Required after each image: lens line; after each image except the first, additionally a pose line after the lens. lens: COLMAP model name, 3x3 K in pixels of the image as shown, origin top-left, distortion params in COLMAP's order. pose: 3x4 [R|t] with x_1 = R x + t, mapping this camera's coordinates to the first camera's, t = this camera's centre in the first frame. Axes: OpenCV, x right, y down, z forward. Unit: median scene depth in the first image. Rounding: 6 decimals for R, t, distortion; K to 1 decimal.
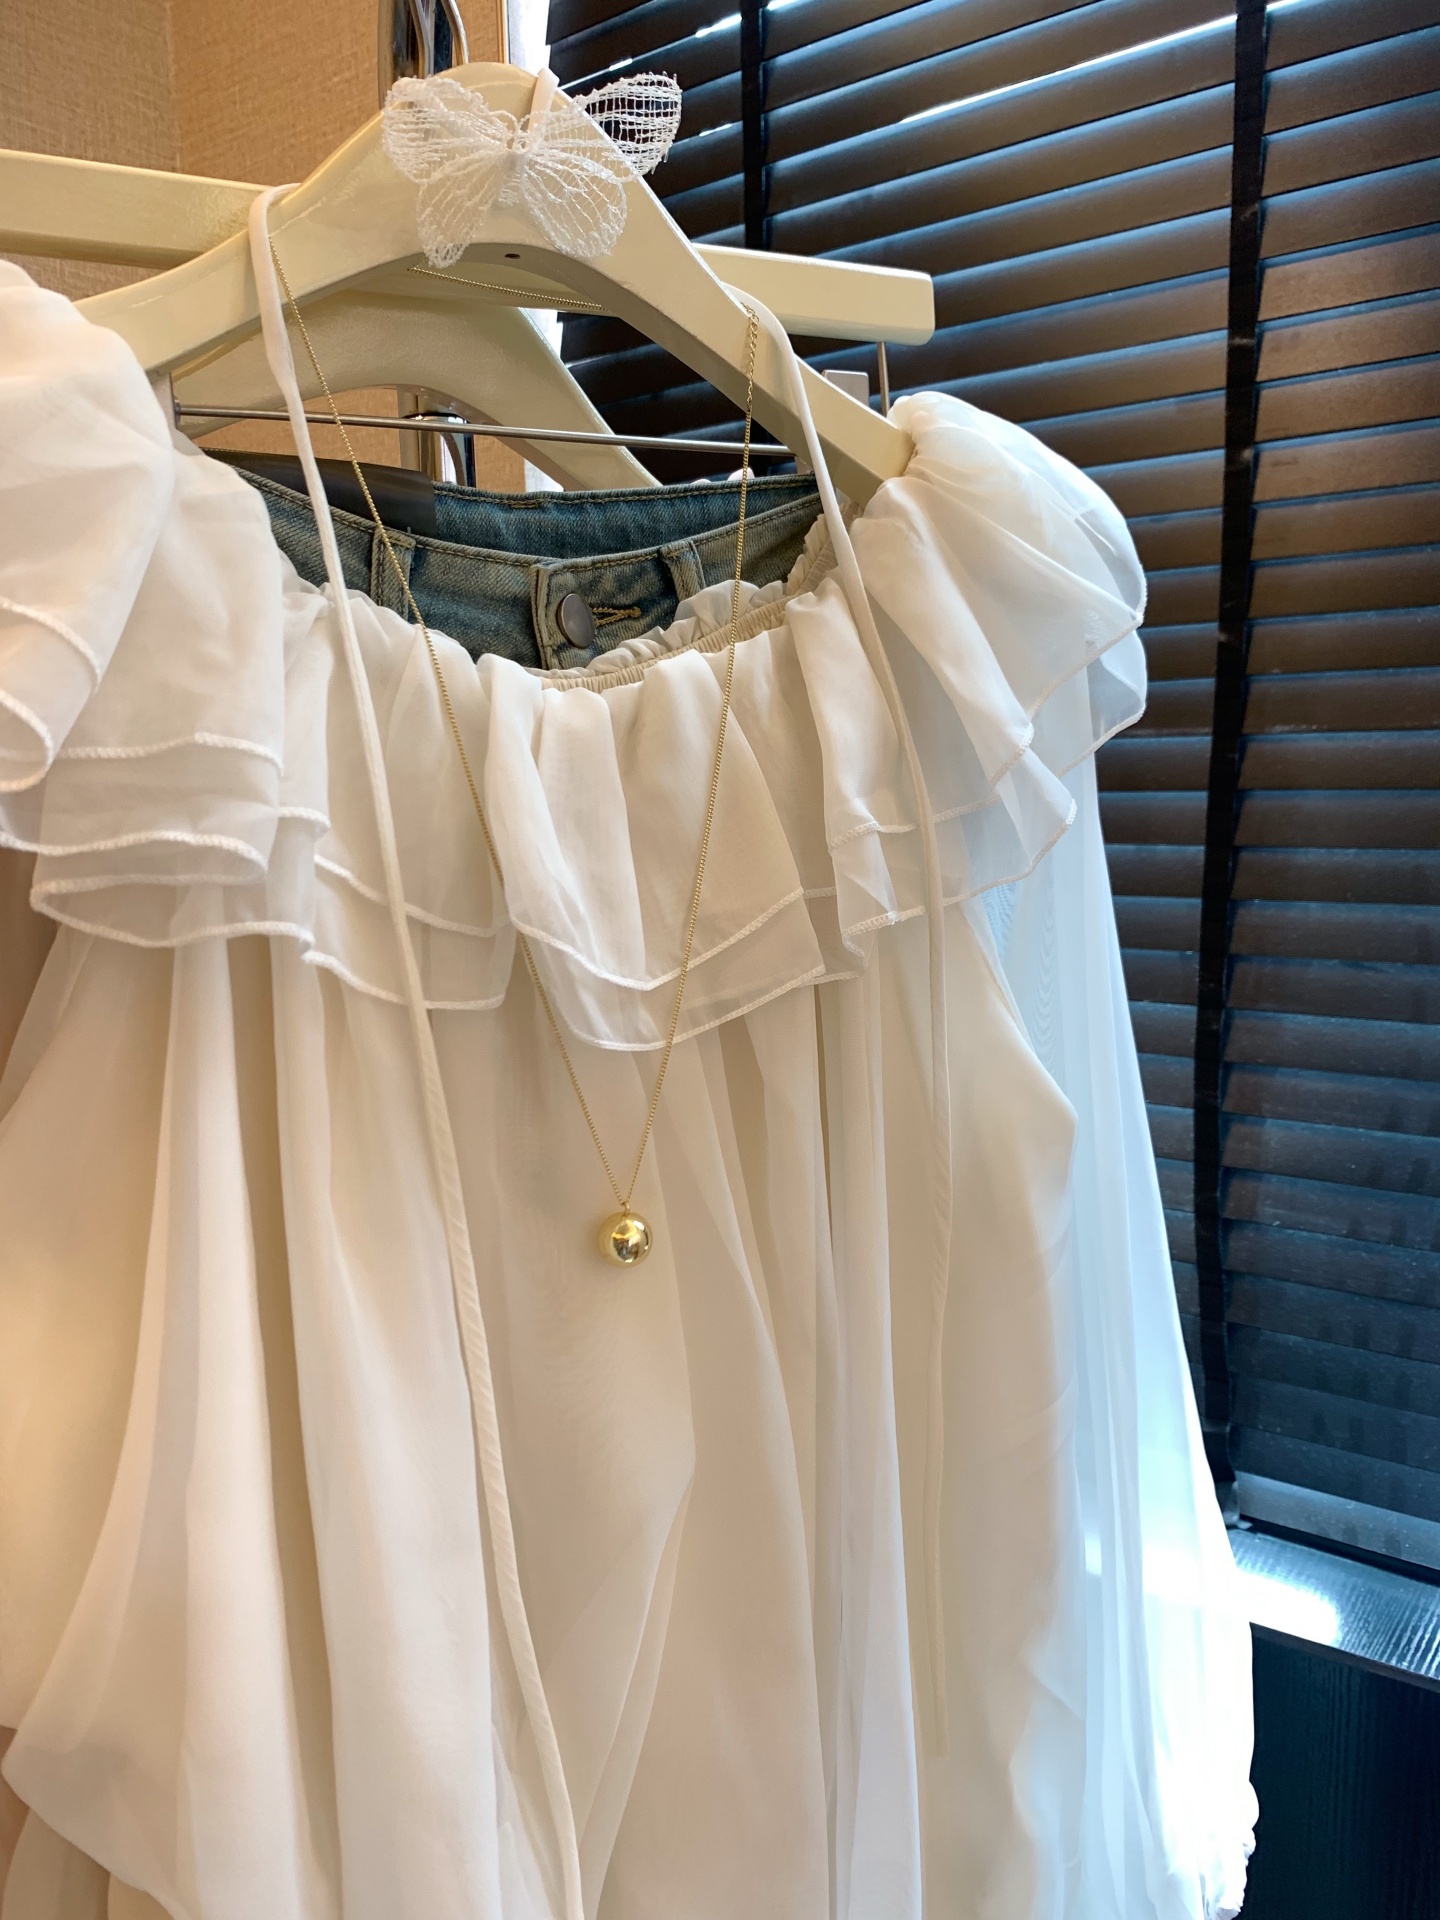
lens RADIAL K [[1443.7, 0, 716.1], [0, 1443.7, 959.5], [0, 0, 1]] dist [0.010905, -0.007753]
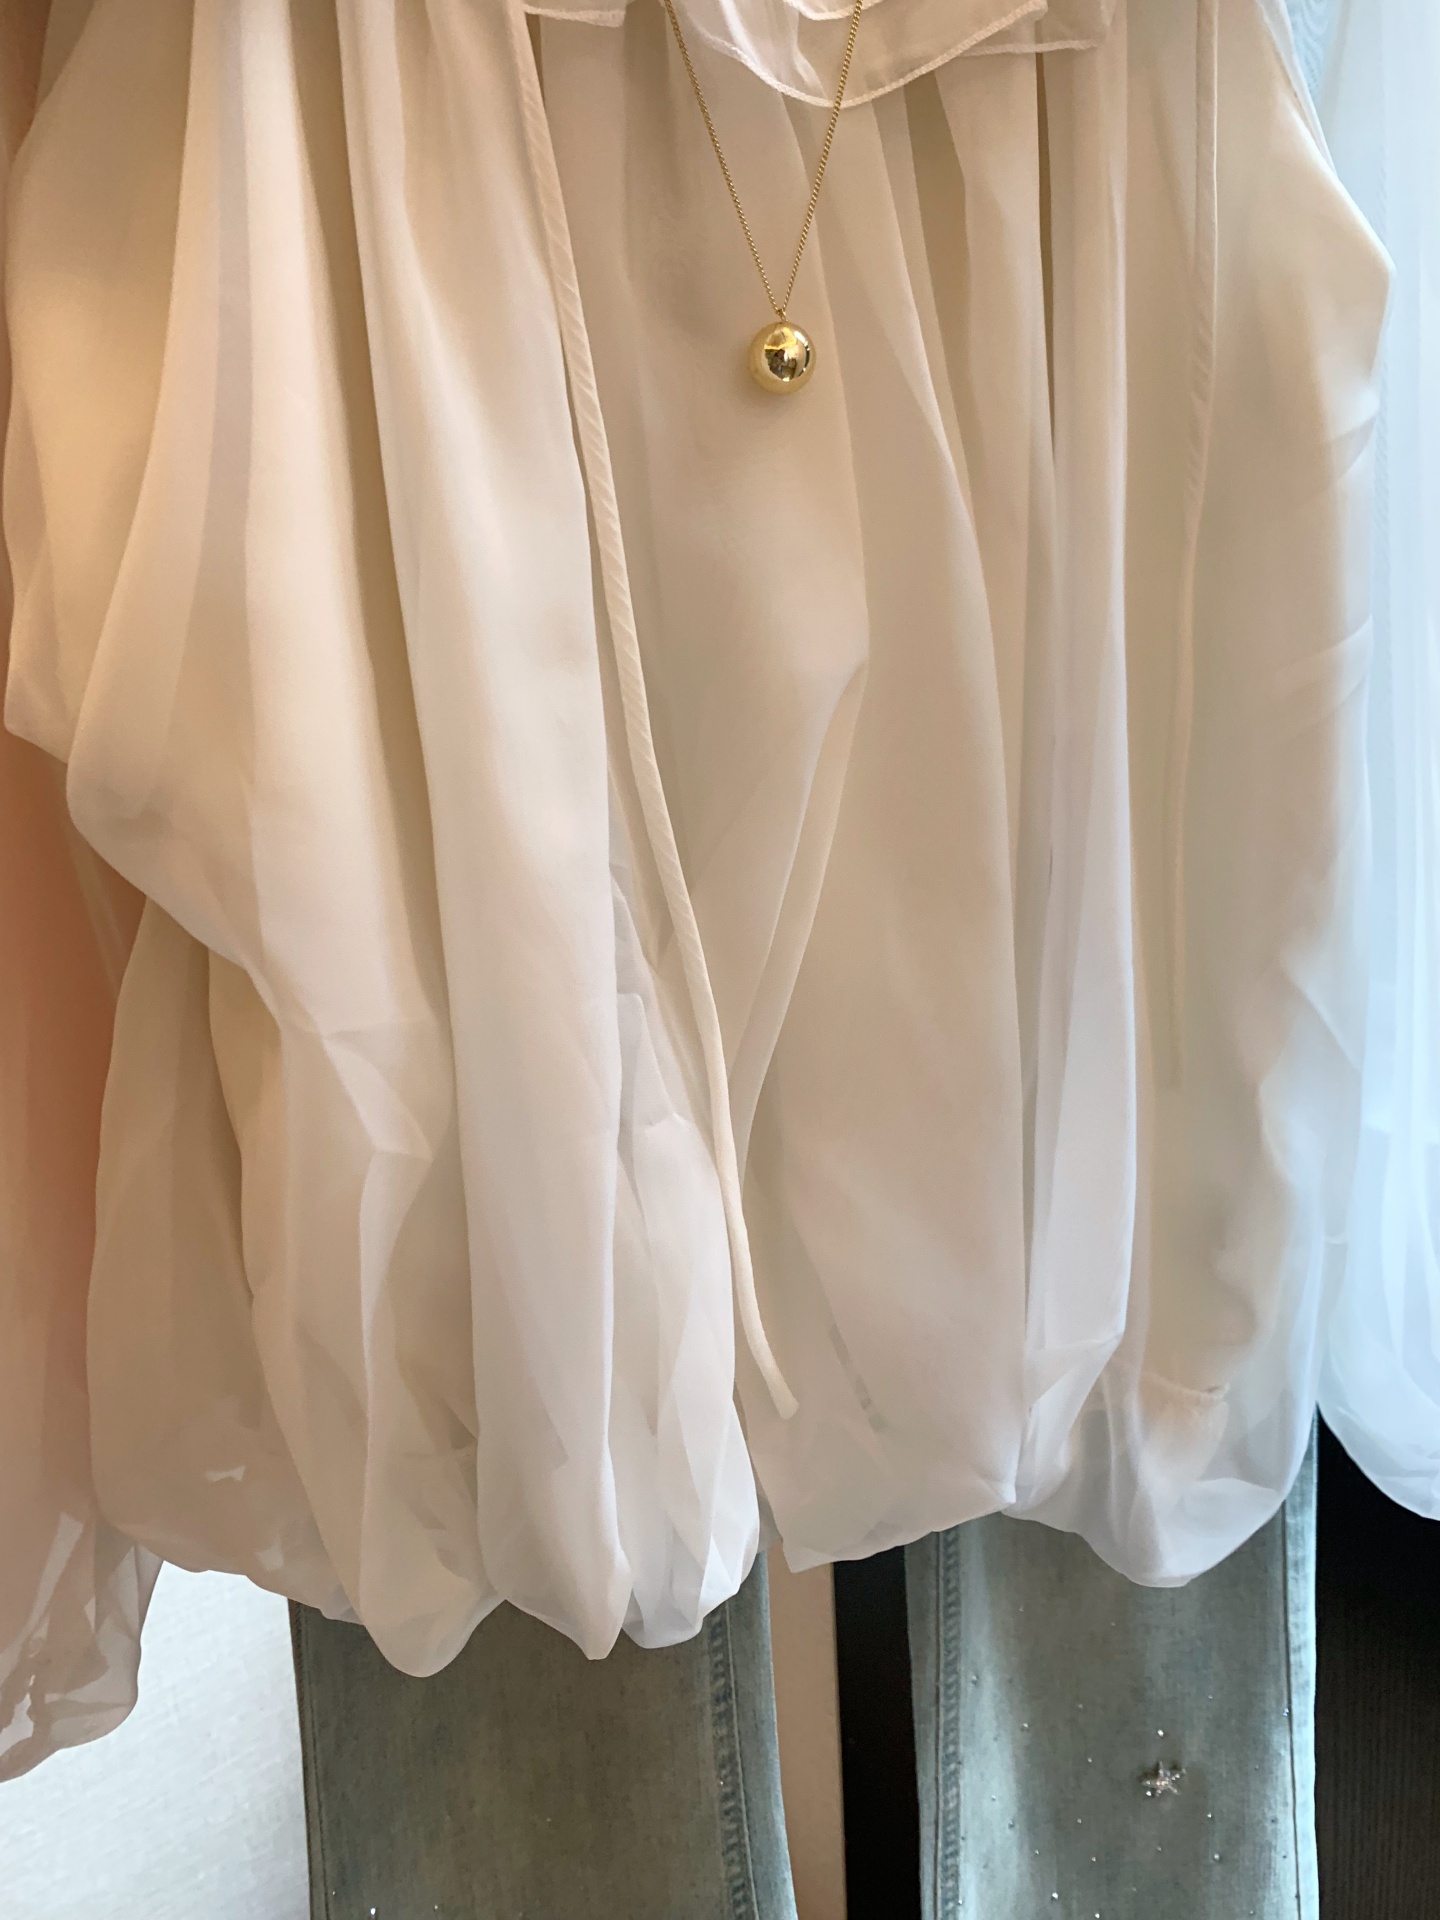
lens RADIAL K [[1443.7, 0, 703.3], [0, 1443.7, 964.0], [0, 0, 1]] dist [0.010905, -0.007753]
pose [[0.975368, 0.021521, -0.219530, 0.070972], [0.010011, 0.989885, 0.141519, 0.365722], [0.220355, -0.140231, 0.965287, 0.130380]]
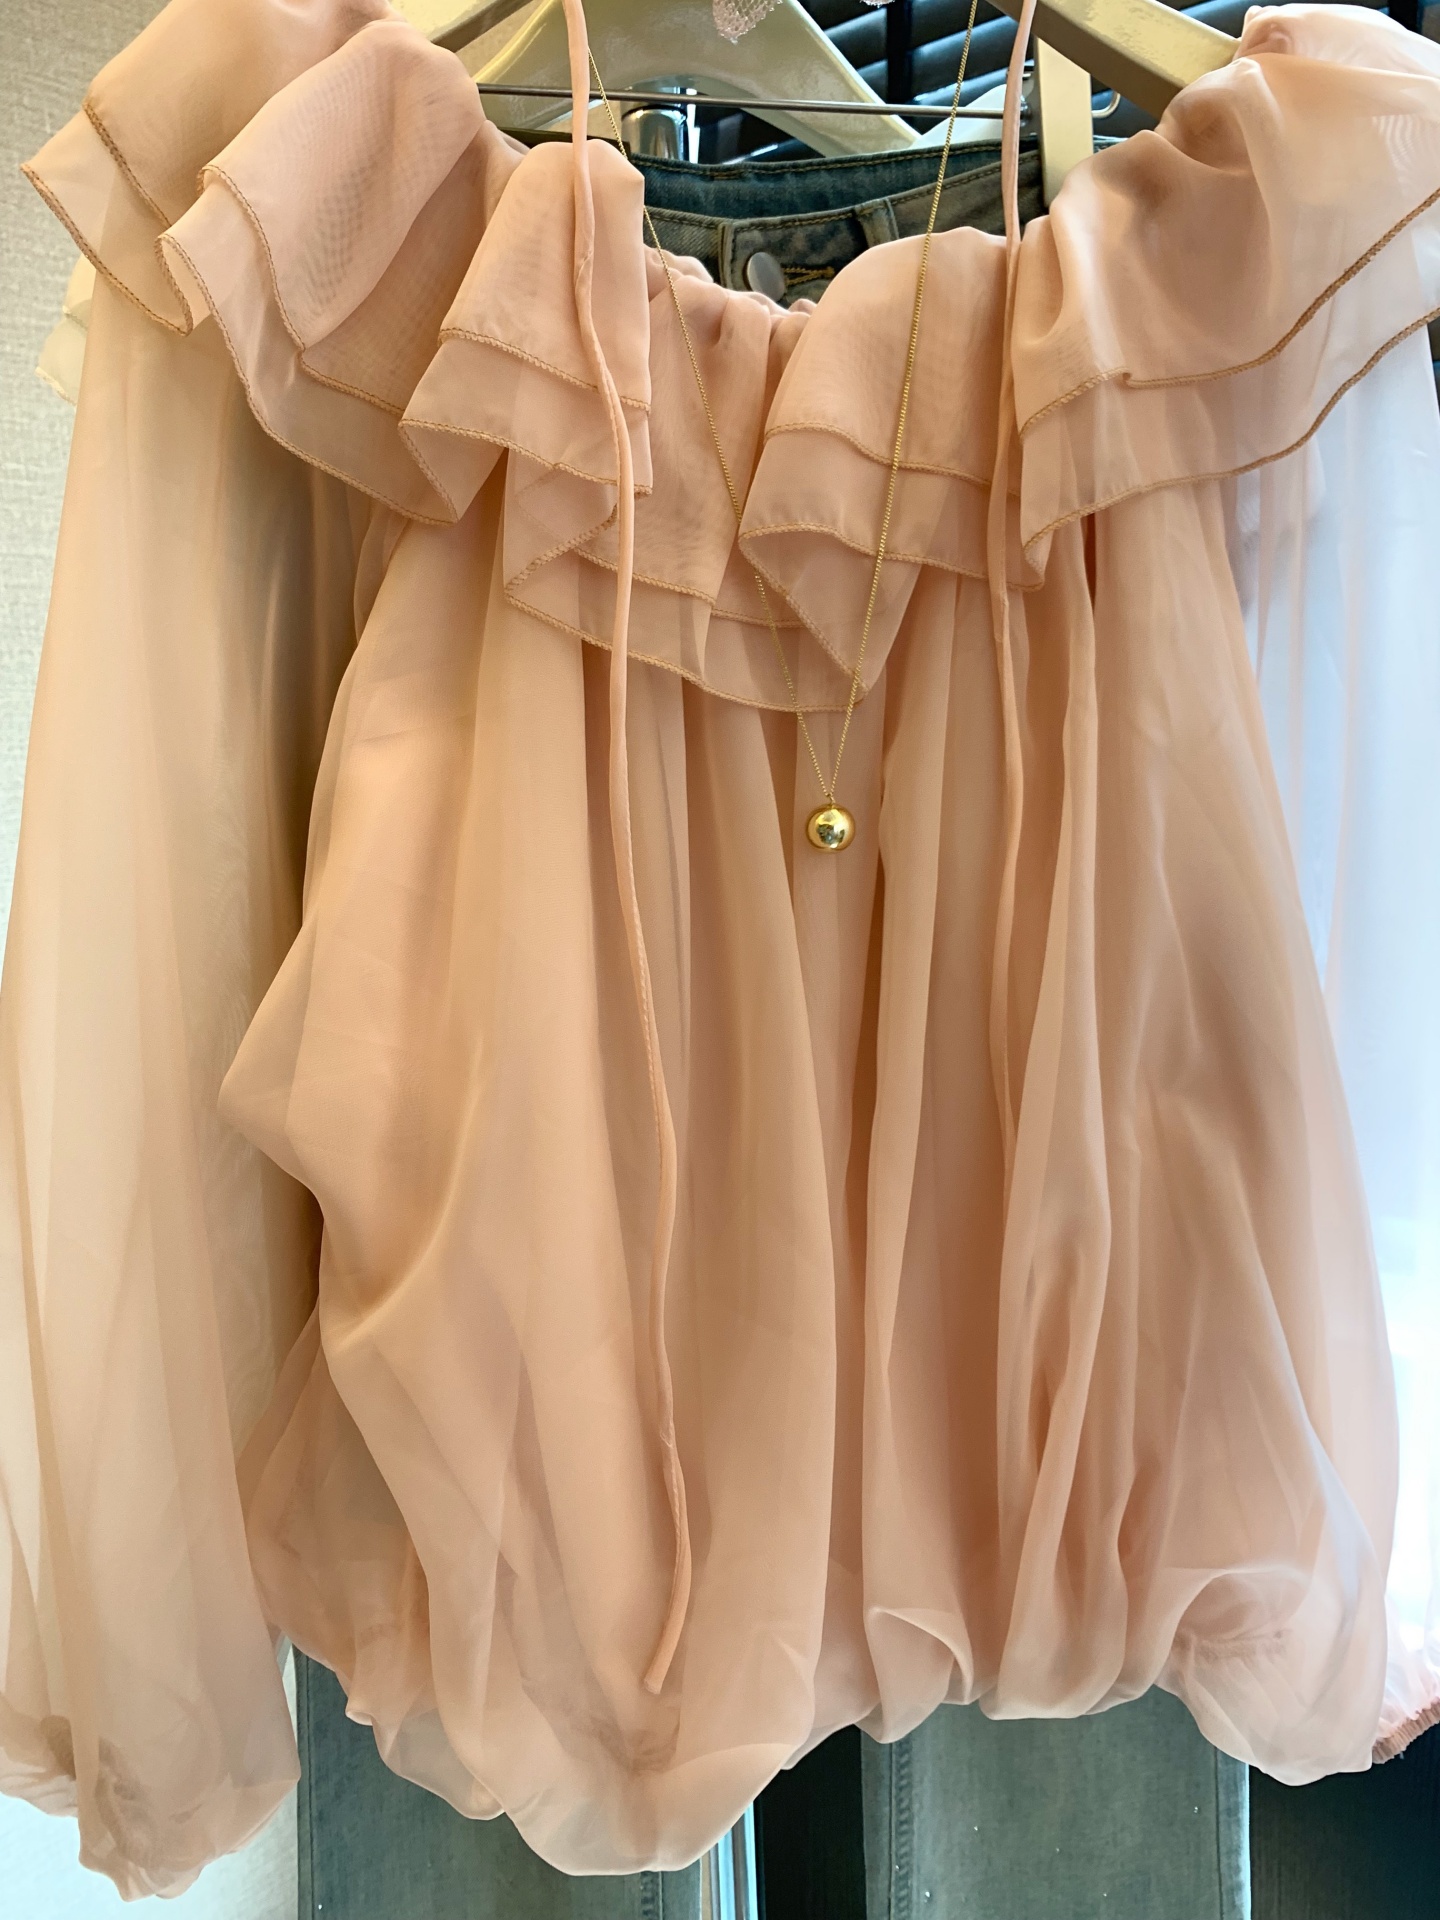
lens RADIAL K [[1443.7, 0, 715.9], [0, 1443.7, 965.6], [0, 0, 1]] dist [0.010905, -0.007753]
pose [[0.997849, -0.007864, -0.065075, -0.075420], [0.011289, 0.998561, 0.052425, 0.216447], [0.064569, -0.053047, 0.996502, -0.100796]]
